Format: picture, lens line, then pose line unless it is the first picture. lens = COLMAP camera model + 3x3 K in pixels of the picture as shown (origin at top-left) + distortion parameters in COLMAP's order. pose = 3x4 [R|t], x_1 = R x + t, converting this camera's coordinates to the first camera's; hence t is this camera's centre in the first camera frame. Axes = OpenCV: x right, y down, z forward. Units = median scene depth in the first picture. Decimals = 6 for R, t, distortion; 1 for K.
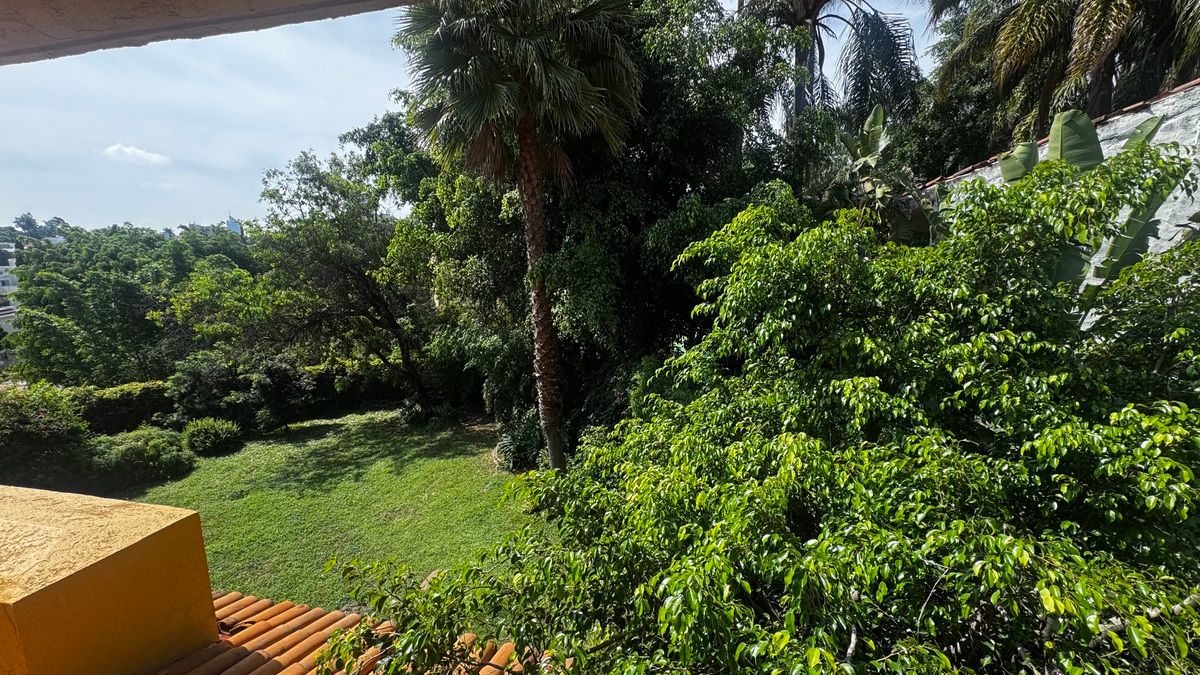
lens RADIAL K [[477.5, 0, 600.0], [0, 477.5, 337.5], [0, 0, 1]] dist [0.001149, -0.000095]
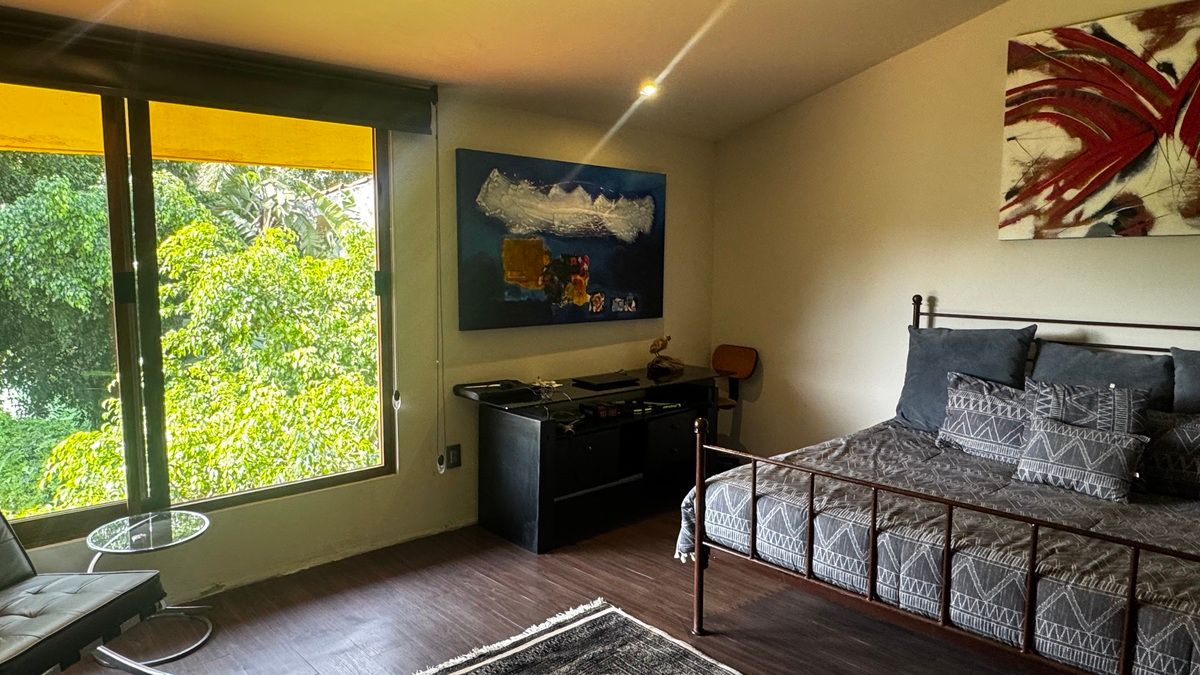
lens RADIAL K [[759.6, 0, 600.0], [0, 759.6, 337.5], [0, 0, 1]] dist [0.001574, 0.000171]
pose [[0.596678, -0.064827, 0.799858, -0.748149], [0.113496, 0.993530, -0.004142, 0.153711], [-0.794414, 0.093252, 0.600175, -1.091835]]
